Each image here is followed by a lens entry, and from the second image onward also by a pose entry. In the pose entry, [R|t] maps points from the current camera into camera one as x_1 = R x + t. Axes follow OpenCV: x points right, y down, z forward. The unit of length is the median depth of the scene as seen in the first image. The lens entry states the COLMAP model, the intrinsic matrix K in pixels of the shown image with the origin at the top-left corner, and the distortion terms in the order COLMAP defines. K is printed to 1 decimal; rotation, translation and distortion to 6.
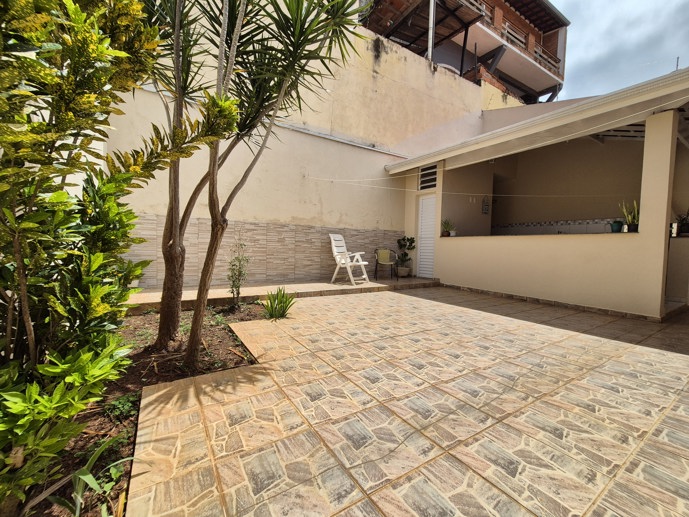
lens RADIAL K [[283.2, 0, 344.5], [0, 283.2, 258.5], [0, 0, 1]] dist [-0.000939, 0.000335]
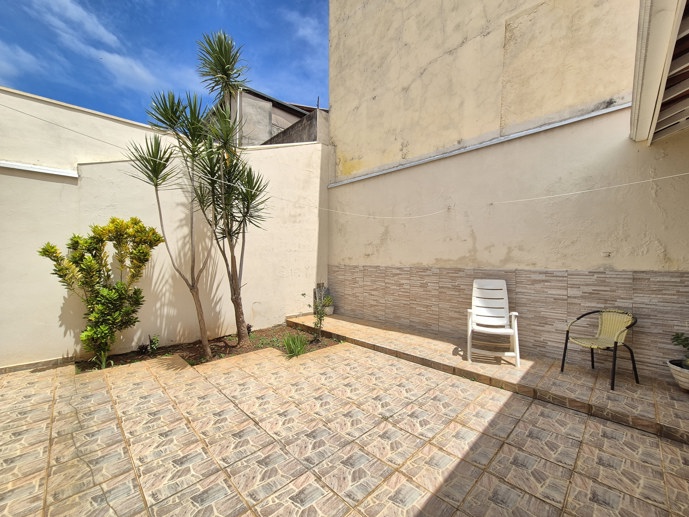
lens RADIAL K [[283.2, 0, 344.5], [0, 283.2, 258.5], [0, 0, 1]] dist [-0.000939, 0.000335]
pose [[0.205000, -0.028370, -0.978351, 1.305703], [-0.039474, 0.998527, -0.037227, -0.225980], [0.977966, 0.046251, 0.203578, 1.193237]]
